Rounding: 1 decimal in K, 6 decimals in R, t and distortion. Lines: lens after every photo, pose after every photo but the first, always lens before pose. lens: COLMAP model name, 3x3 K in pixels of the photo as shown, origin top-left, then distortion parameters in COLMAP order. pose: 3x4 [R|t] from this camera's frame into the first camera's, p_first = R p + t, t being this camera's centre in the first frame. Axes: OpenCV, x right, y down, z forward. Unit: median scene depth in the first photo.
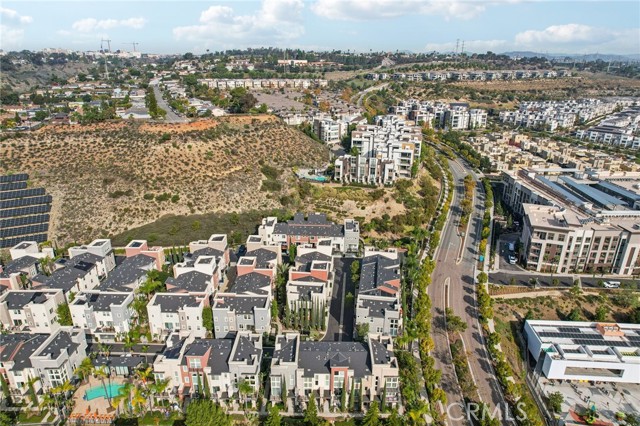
lens RADIAL K [[405.1, 0, 326.9], [0, 405.1, 214.6], [0, 0, 1]] dist [-0.069811, 0.061535]
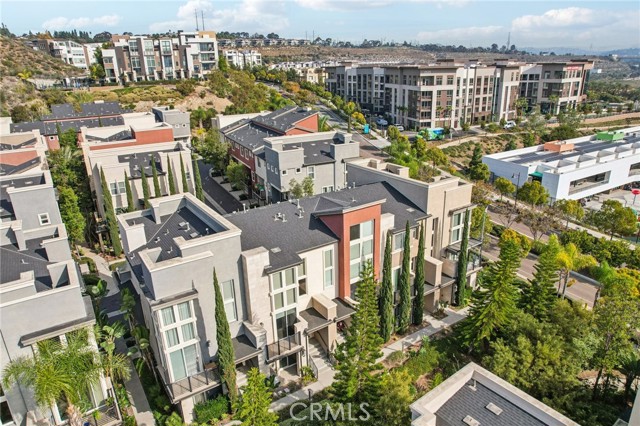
lens RADIAL K [[423.4, 0, 323.7], [0, 423.4, 211.9], [0, 0, 1]] dist [-0.081565, 0.073792]
pose [[0.828431, -0.222086, 0.514179, -0.091494], [0.233809, 0.971338, 0.042837, 0.185924], [-0.508955, 0.084733, 0.856613, 0.369541]]
